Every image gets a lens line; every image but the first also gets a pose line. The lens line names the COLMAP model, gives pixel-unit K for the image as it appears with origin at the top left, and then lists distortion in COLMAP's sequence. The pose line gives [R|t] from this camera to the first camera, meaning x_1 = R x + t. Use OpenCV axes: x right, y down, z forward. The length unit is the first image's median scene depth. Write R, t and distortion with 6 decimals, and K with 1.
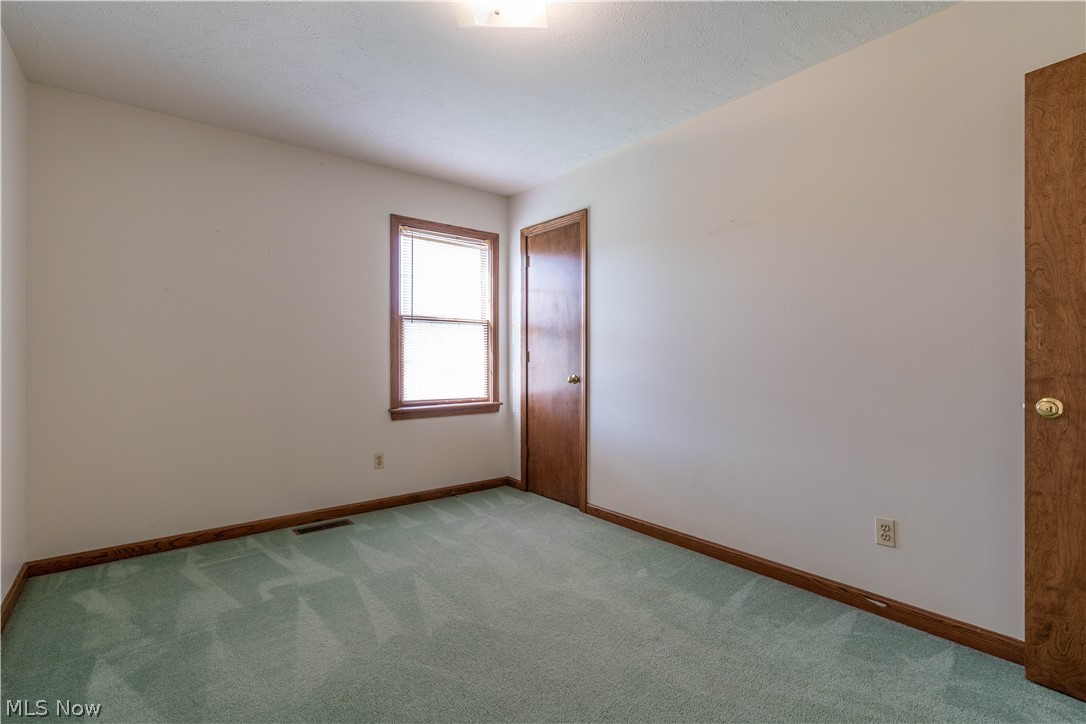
lens RADIAL K [[501.4, 0, 544.4], [0, 501.4, 360.1], [0, 0, 1]] dist [-0.001721, 0.000418]
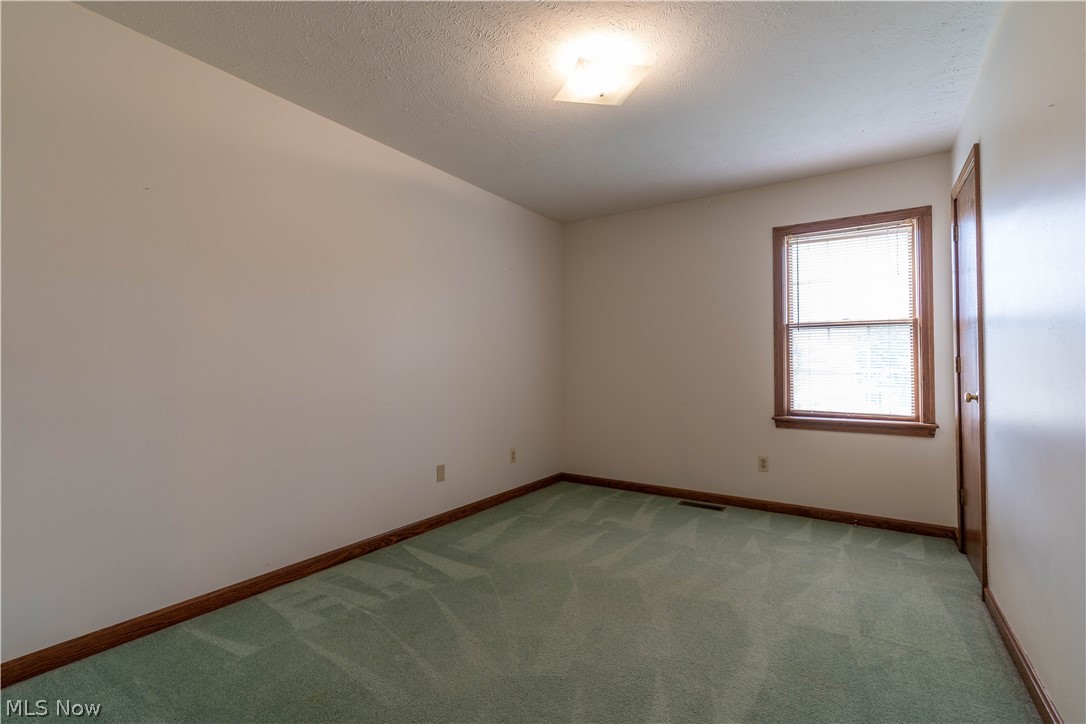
lens RADIAL K [[501.4, 0, 544.4], [0, 501.4, 360.1], [0, 0, 1]] dist [-0.001721, 0.000418]
pose [[0.289247, -0.016525, -0.957112, 0.545765], [-0.003791, 0.999823, -0.018409, 0.002992], [0.957247, 0.008953, 0.289133, 0.248616]]
